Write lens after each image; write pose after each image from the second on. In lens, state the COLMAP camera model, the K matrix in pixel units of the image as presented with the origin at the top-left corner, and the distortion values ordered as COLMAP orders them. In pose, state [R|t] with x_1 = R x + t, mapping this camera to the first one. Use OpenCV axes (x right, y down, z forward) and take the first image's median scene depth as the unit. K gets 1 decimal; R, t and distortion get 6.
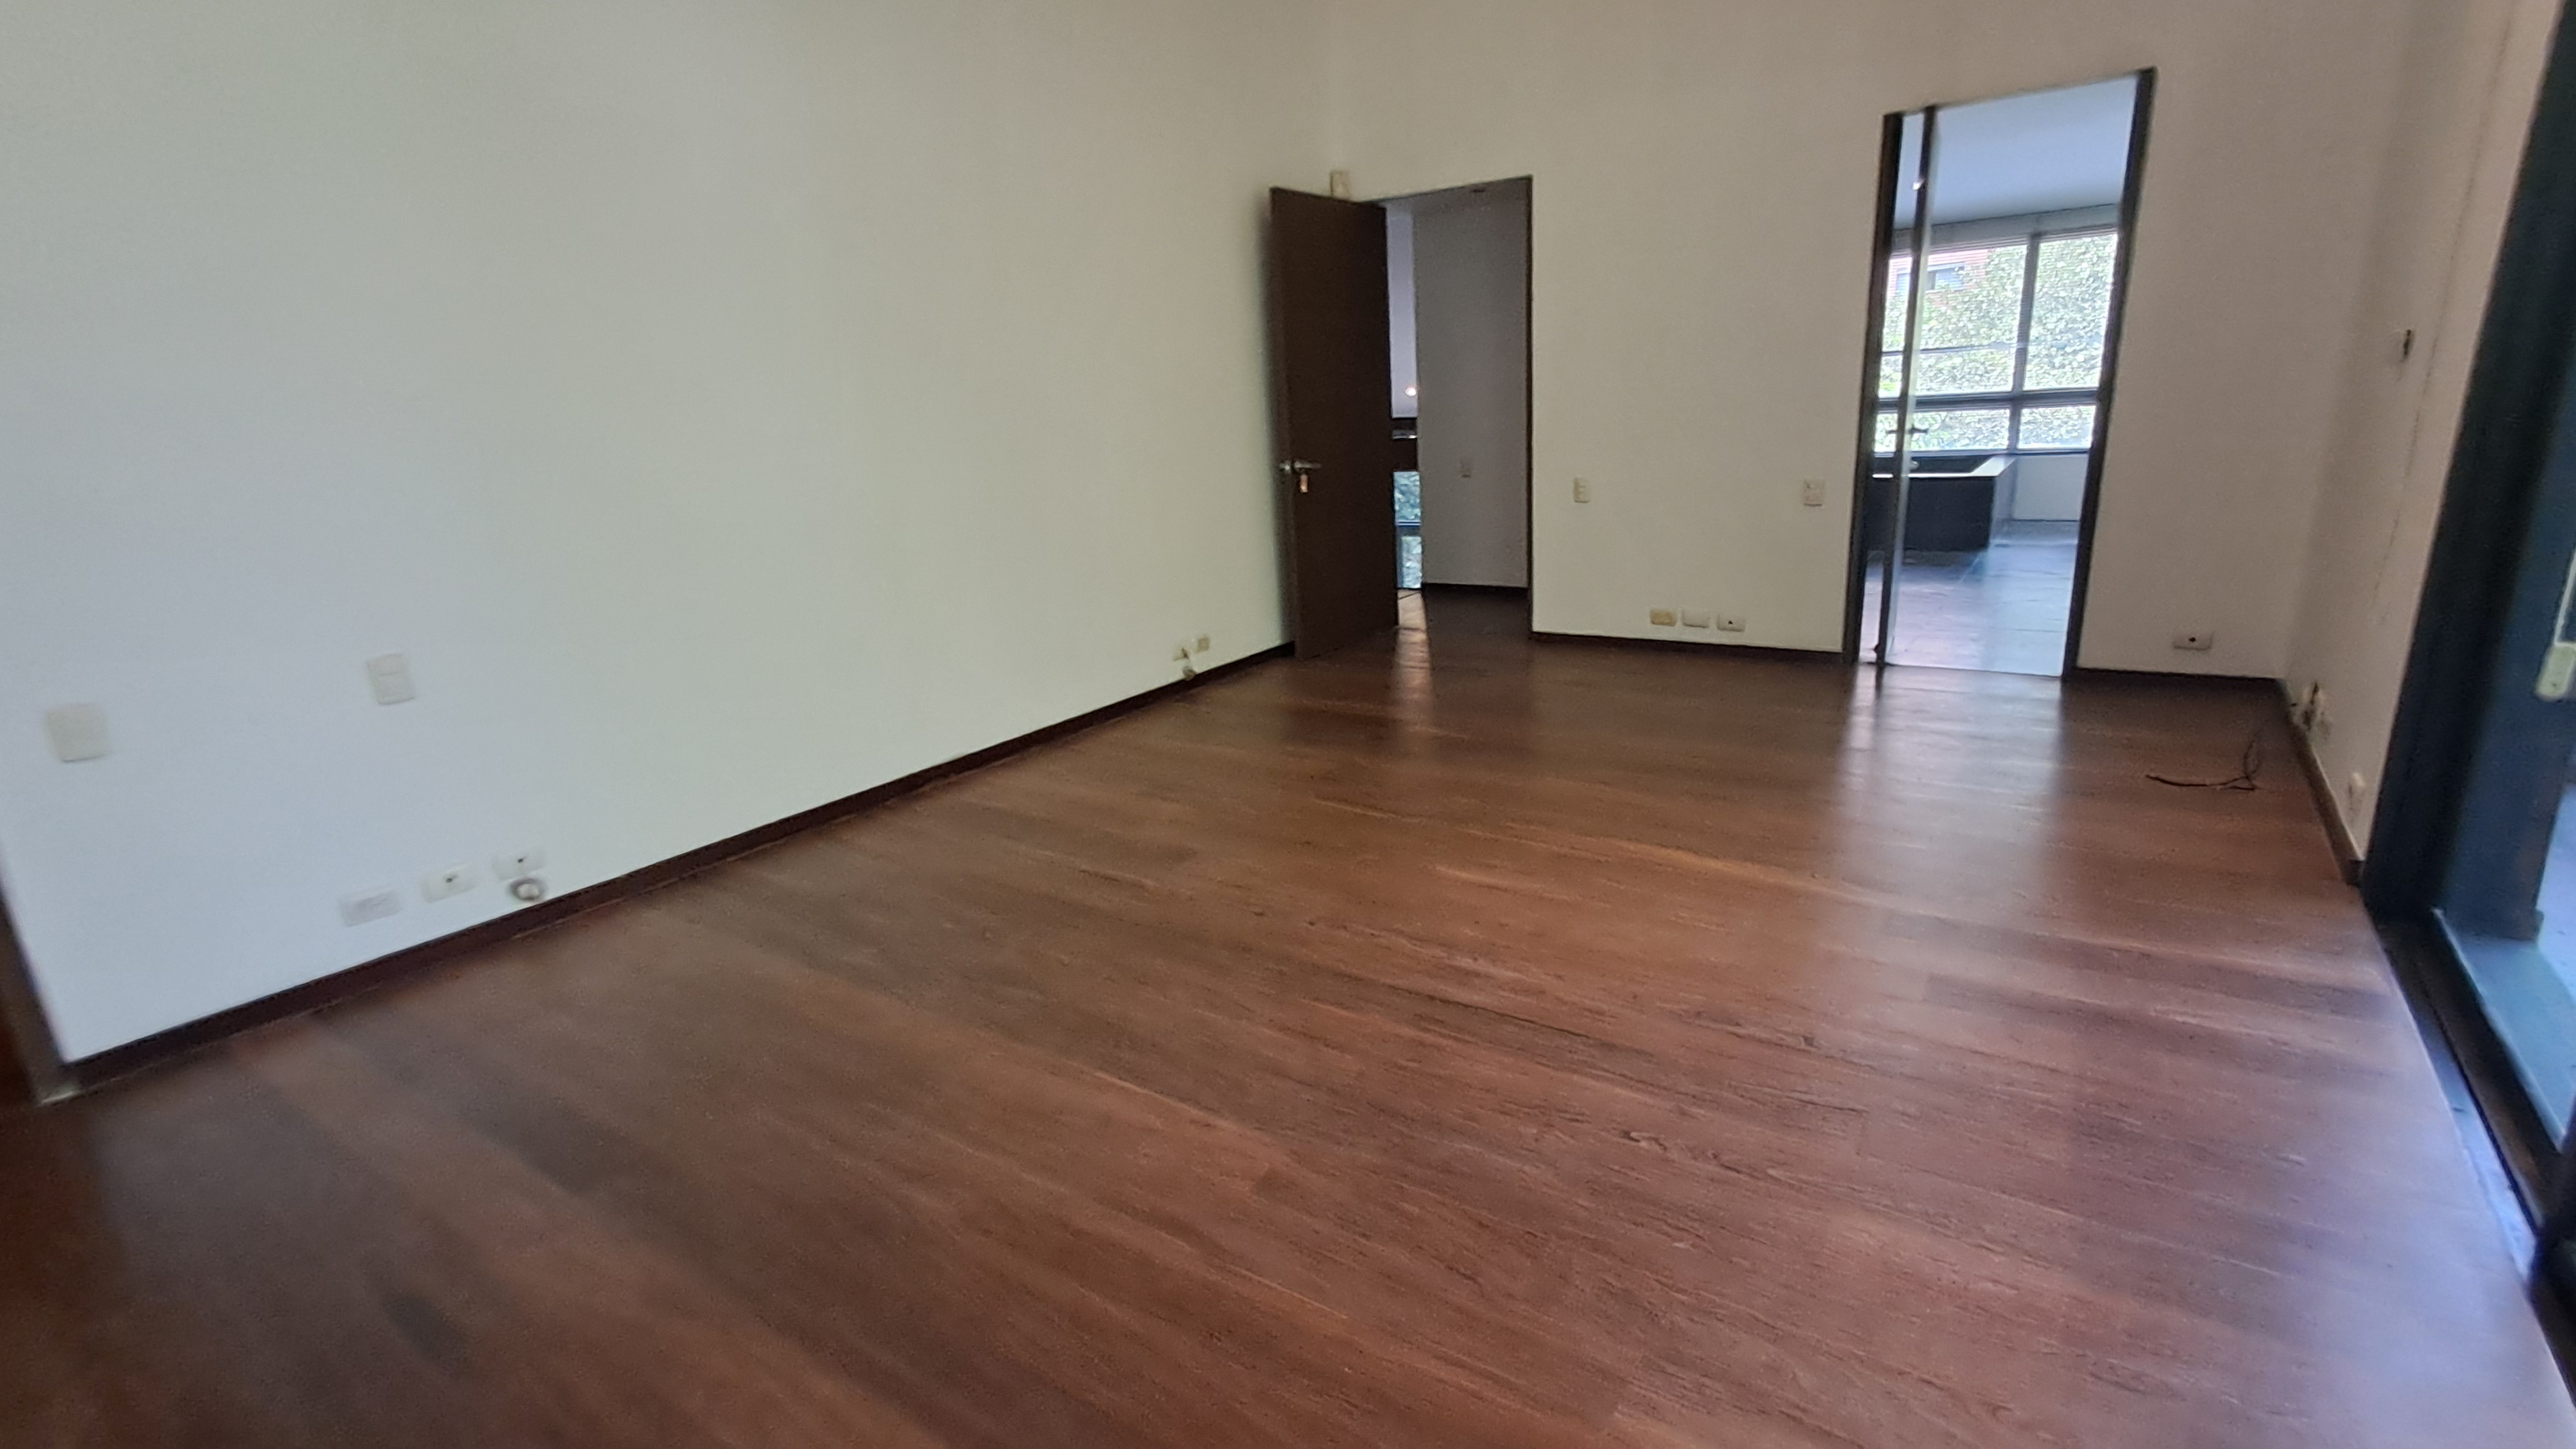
lens RADIAL K [[1175.2, 0, 1288.0], [0, 1175.2, 724.5], [0, 0, 1]] dist [-0.005005, 0.015649]
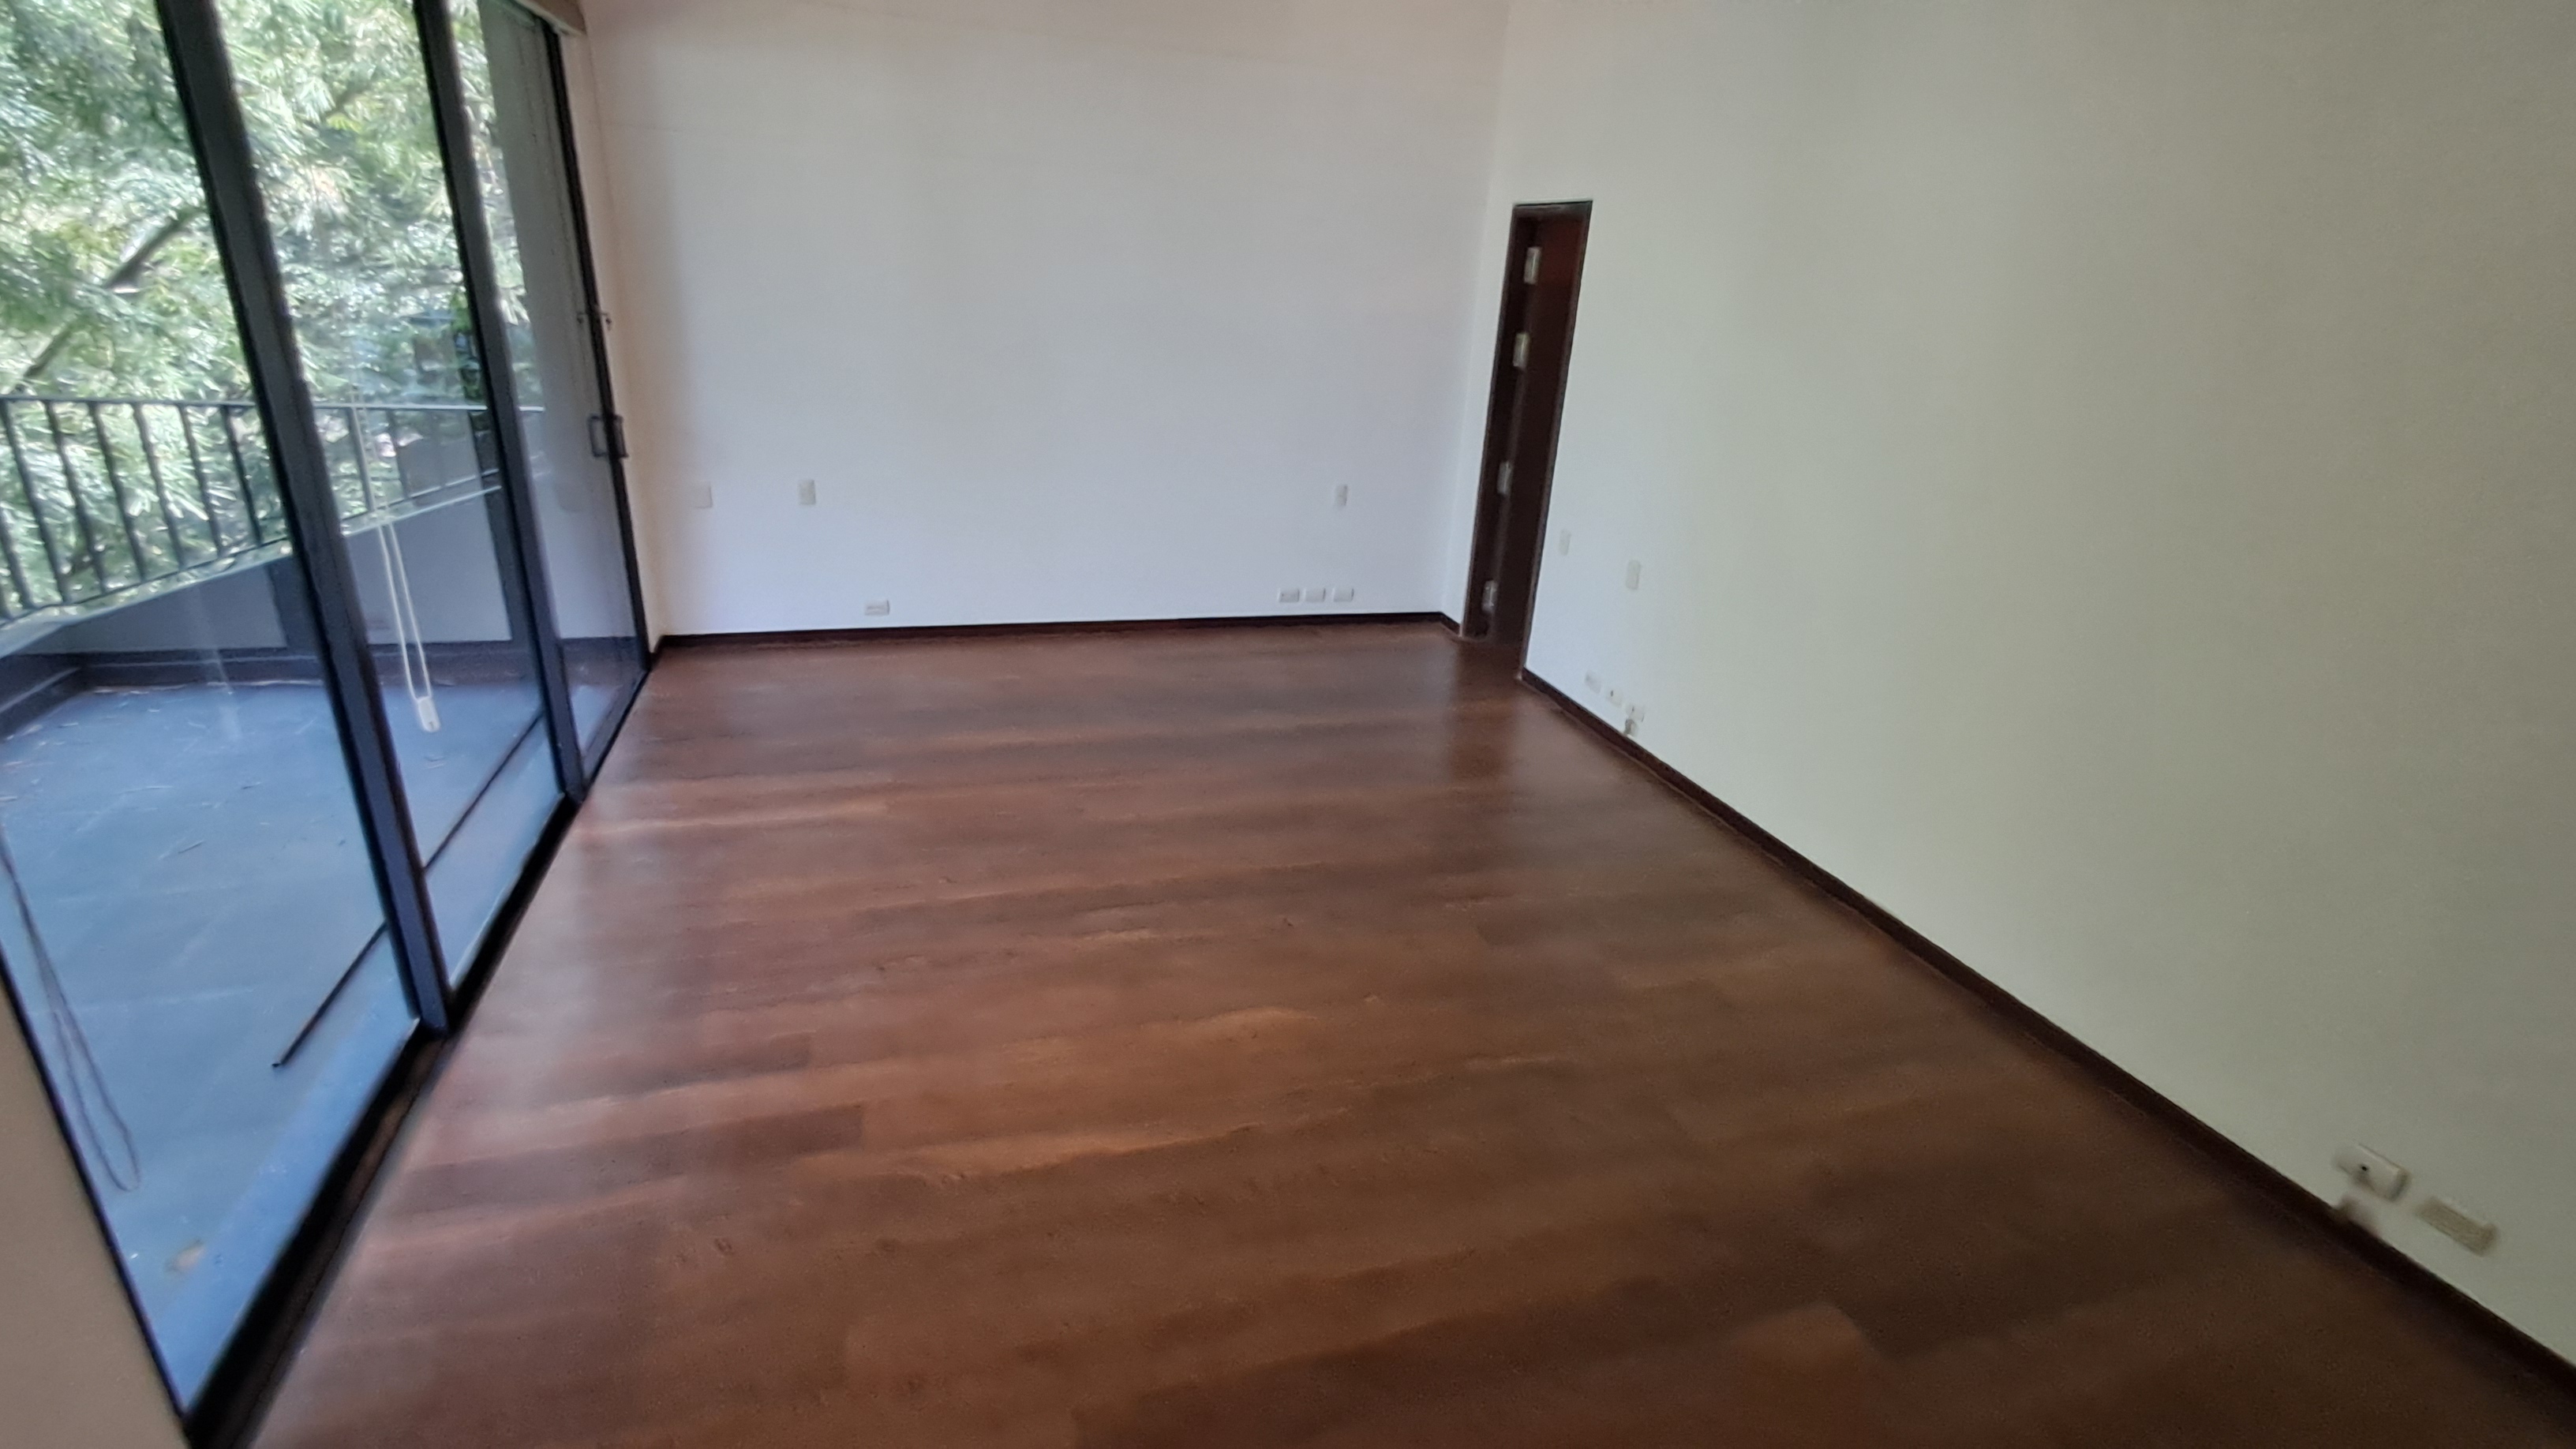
lens RADIAL K [[1175.2, 0, 1288.0], [0, 1175.2, 724.5], [0, 0, 1]] dist [-0.005005, 0.015649]
pose [[-0.610110, 0.308073, -0.729971, 0.892754], [-0.238782, 0.806984, 0.540149, -0.687987], [0.755480, 0.503854, -0.418786, 1.491583]]
